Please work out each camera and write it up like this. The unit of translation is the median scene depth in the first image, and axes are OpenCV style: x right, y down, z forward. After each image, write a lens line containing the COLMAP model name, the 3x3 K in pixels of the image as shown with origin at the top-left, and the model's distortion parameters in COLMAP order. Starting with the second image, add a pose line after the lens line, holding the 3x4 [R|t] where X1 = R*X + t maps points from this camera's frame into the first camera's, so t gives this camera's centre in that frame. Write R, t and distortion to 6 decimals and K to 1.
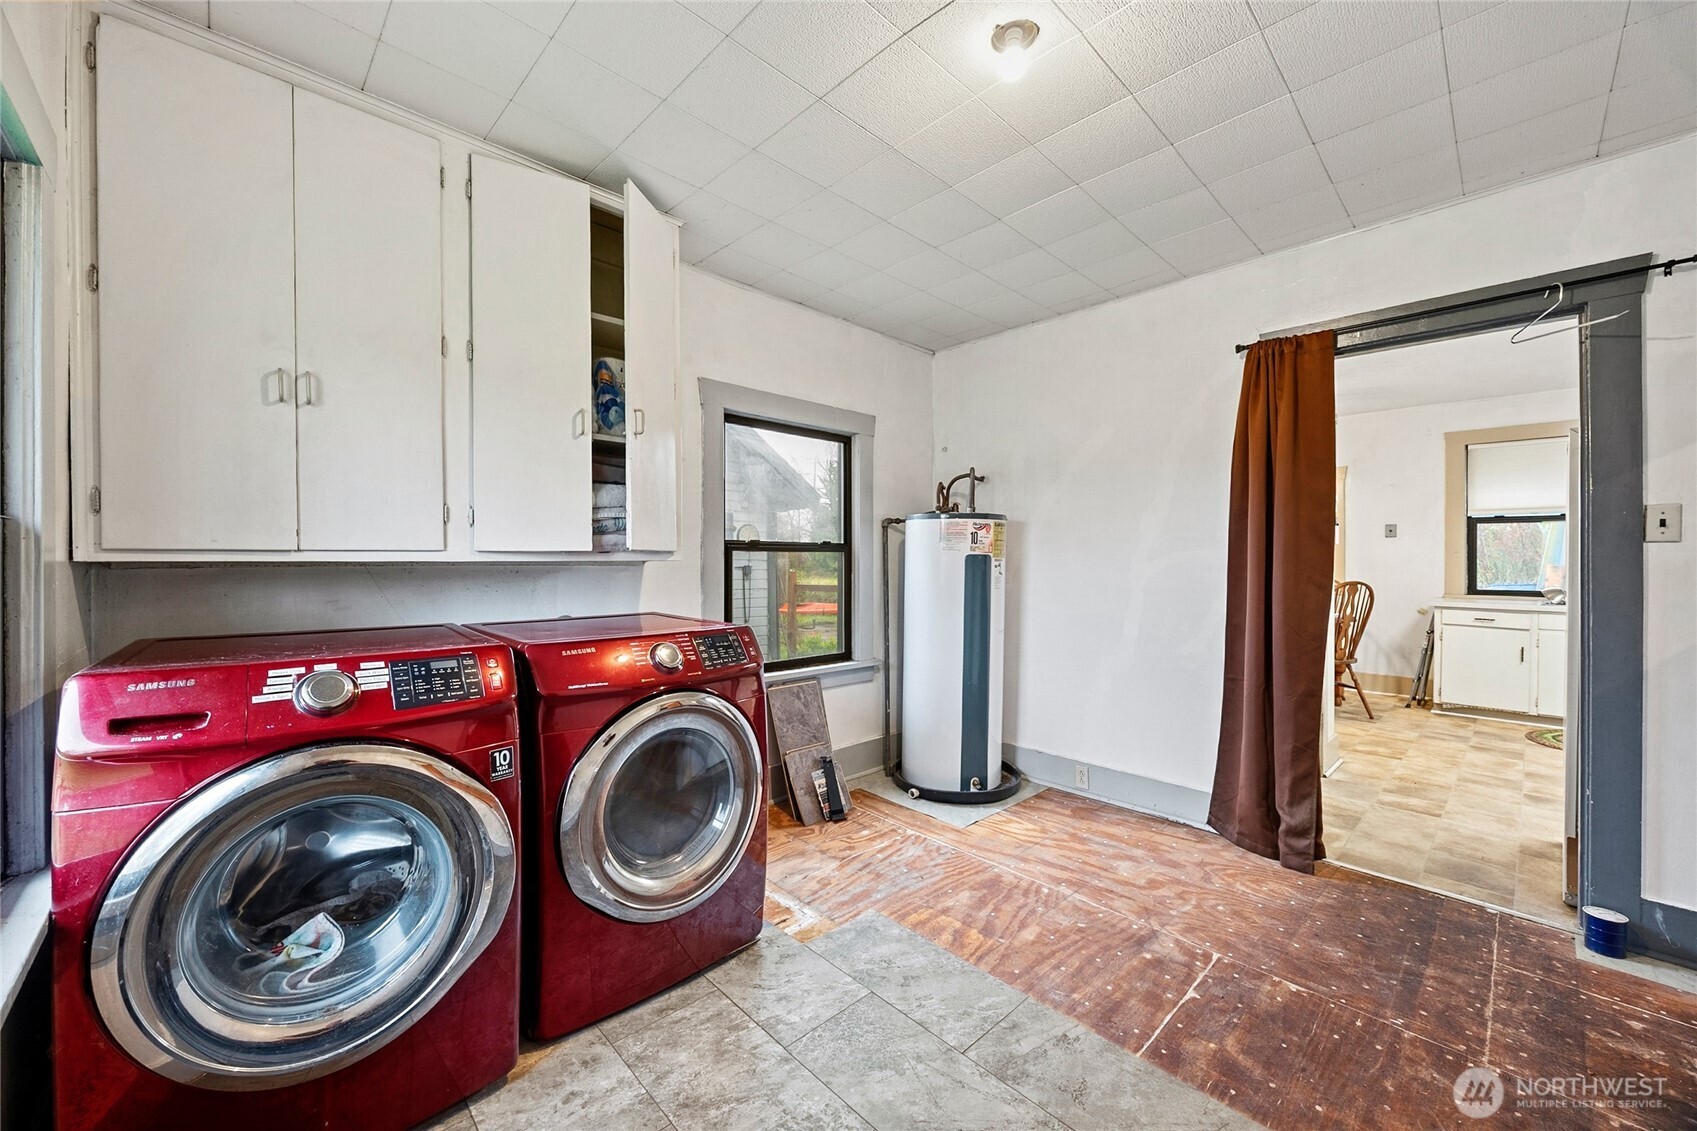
lens RADIAL K [[647.8, 0, 842.8], [0, 647.8, 564.5], [0, 0, 1]] dist [-0.002313, -0.000501]
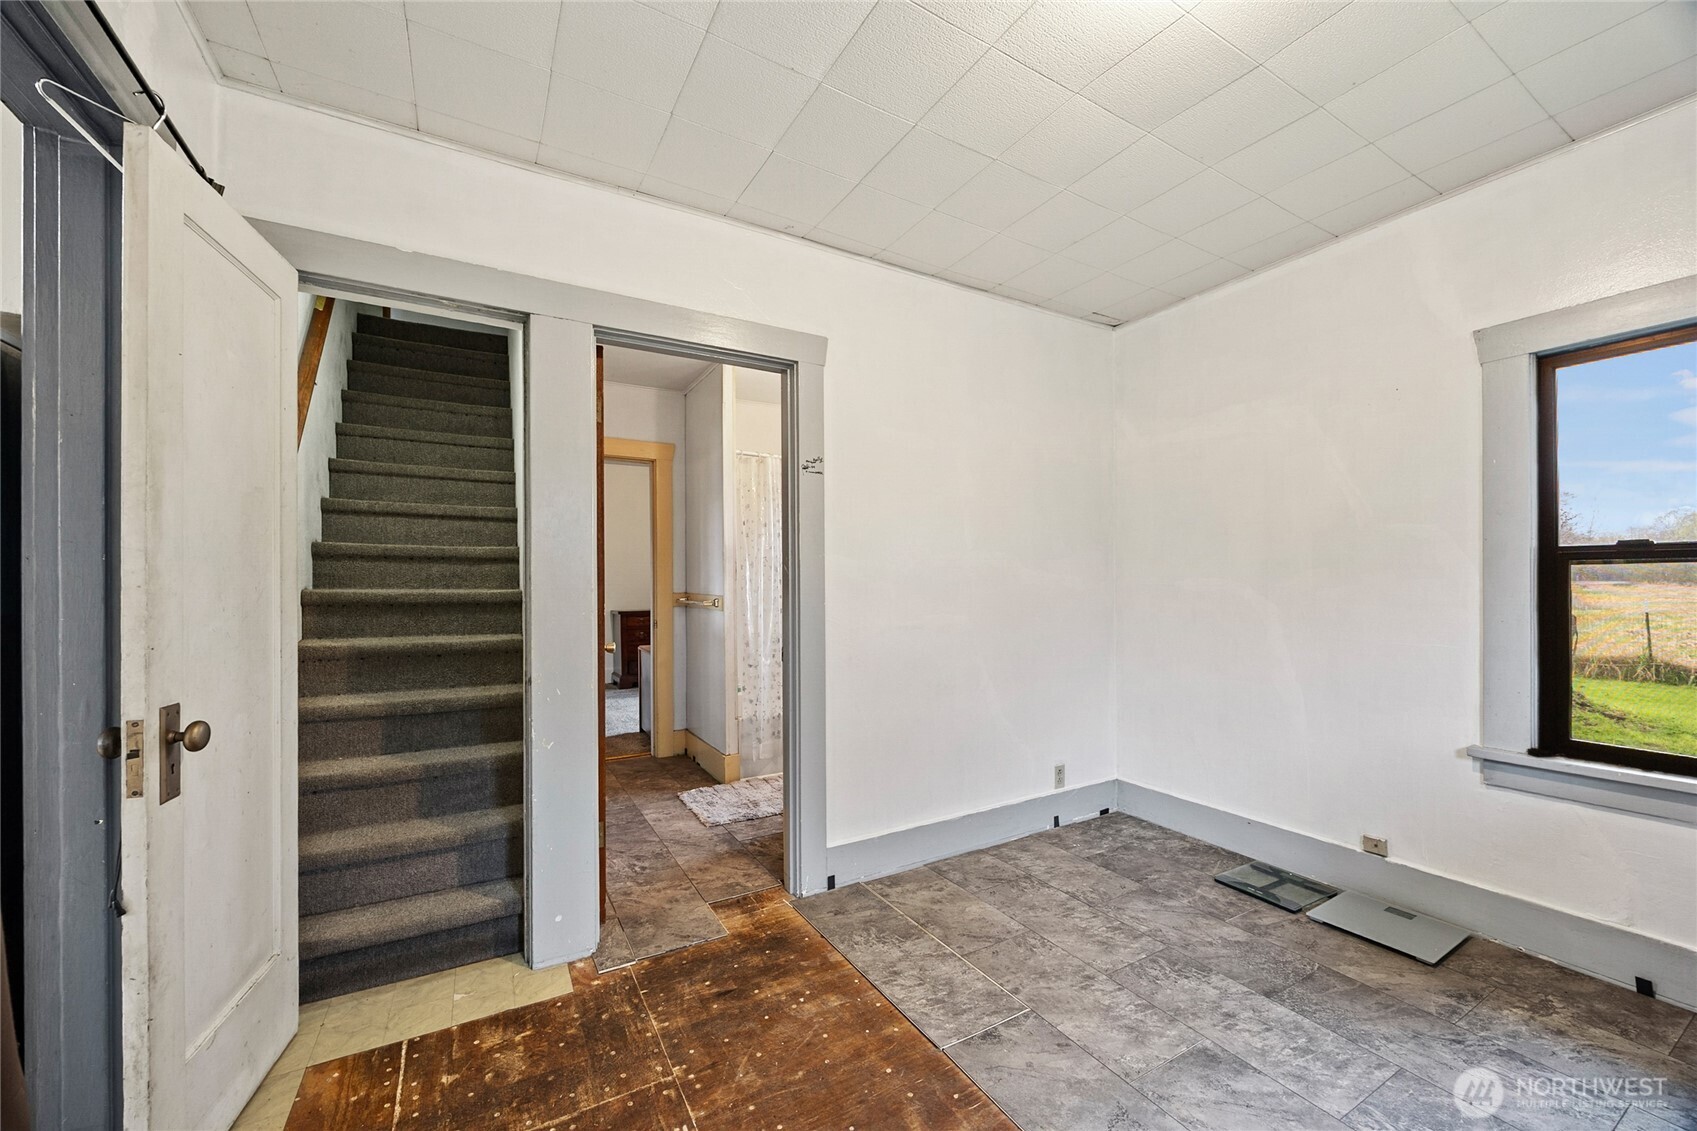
lens RADIAL K [[647.8, 0, 843.8], [0, 647.8, 578.9], [0, 0, 1]] dist [-0.002313, -0.000501]
pose [[-0.971667, 0.000430, 0.236354, 0.301017], [0.000555, 1.000000, 0.000462, 0.000573], [-0.236354, 0.000580, -0.971667, 1.142737]]
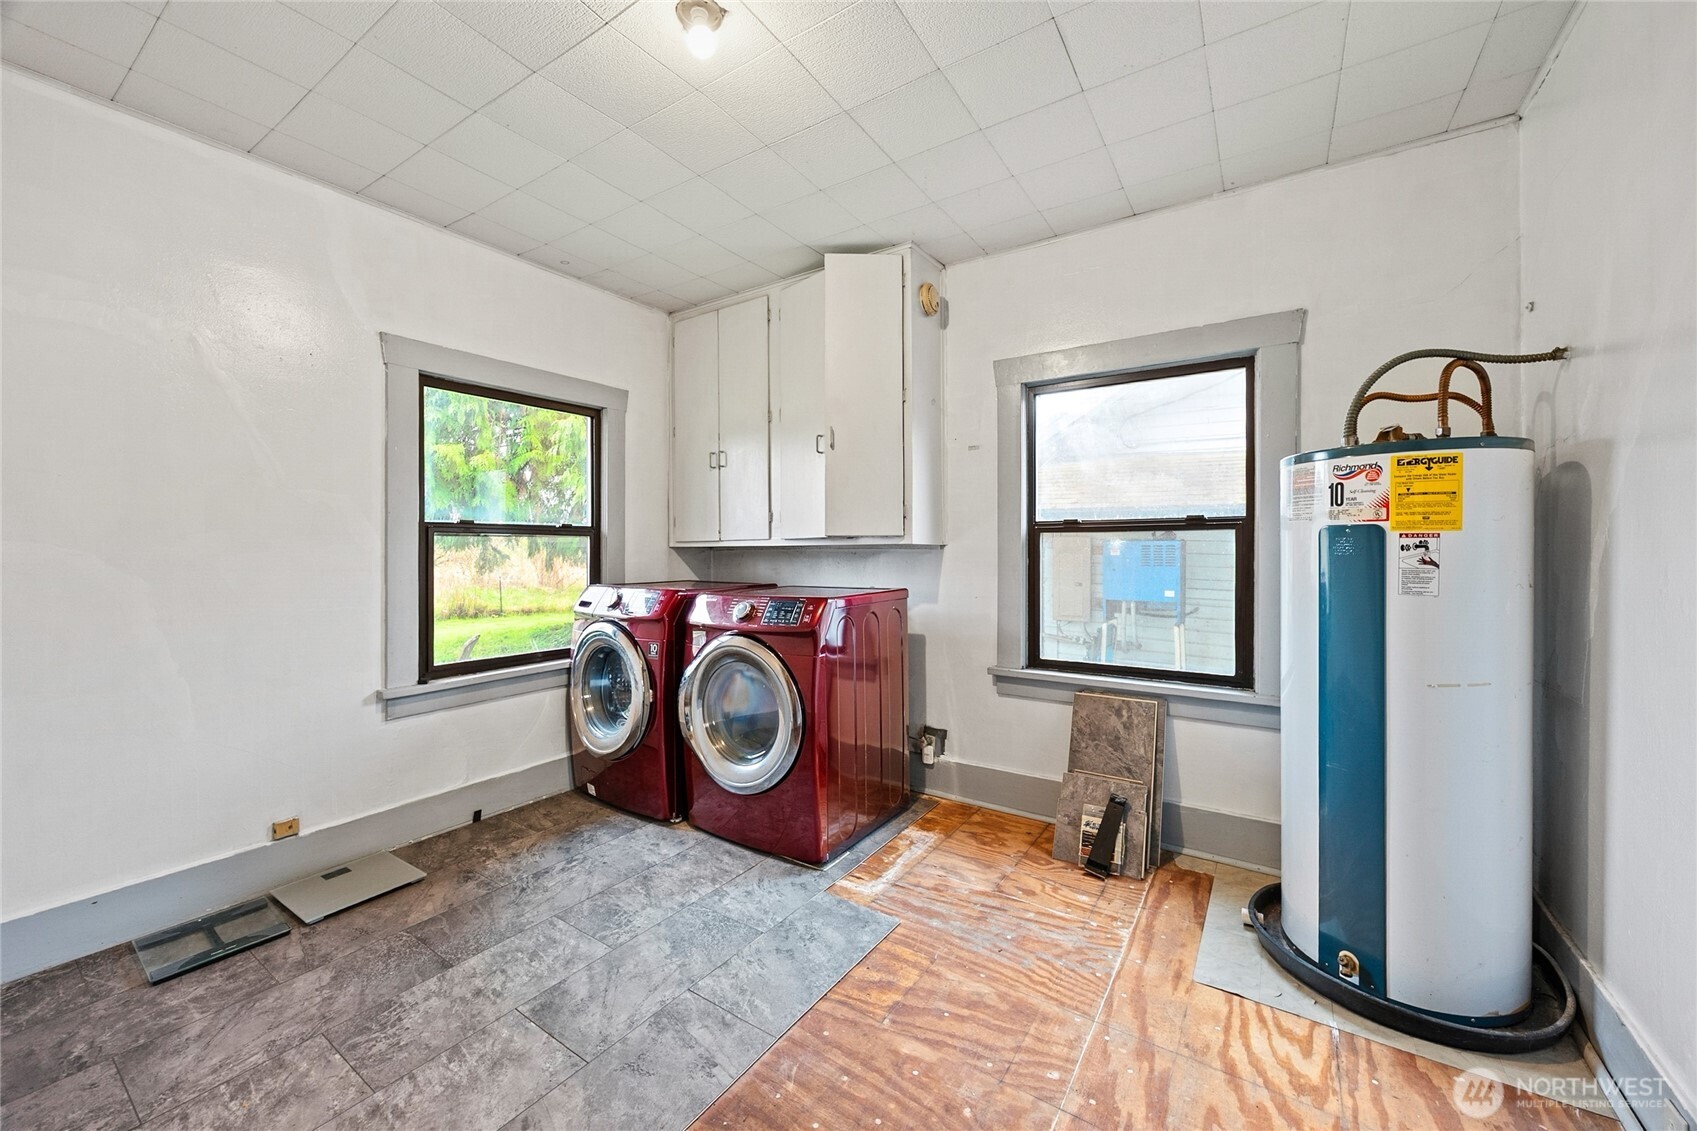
lens RADIAL K [[647.8, 0, 834.0], [0, 647.8, 554.1], [0, 0, 1]] dist [-0.002313, -0.000501]
pose [[0.211122, 0.002798, -0.977456, 0.785329], [-0.002257, 0.999995, 0.002375, 0.009035], [0.977457, 0.001705, 0.211127, 0.606438]]
